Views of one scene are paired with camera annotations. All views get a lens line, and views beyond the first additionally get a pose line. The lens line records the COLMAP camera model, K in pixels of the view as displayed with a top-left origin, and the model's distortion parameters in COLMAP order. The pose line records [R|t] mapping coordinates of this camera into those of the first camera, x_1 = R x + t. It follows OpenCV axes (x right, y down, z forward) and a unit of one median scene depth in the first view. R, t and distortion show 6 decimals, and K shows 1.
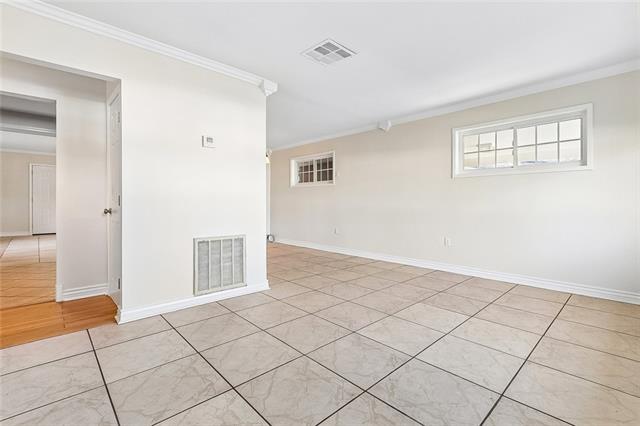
lens RADIAL K [[293.3, 0, 320.5], [0, 293.3, 208.3], [0, 0, 1]] dist [0.002201, 0.000198]
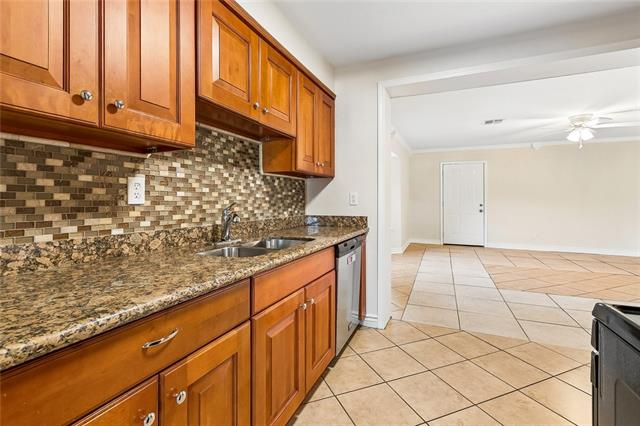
lens RADIAL K [[293.3, 0, 320.5], [0, 293.3, 206.1], [0, 0, 1]] dist [0.002201, 0.000198]
pose [[0.412069, 0.002240, -0.911150, -0.347254], [-0.011469, 0.999931, -0.002729, -0.015258], [0.911081, 0.011574, 0.412066, 0.319152]]
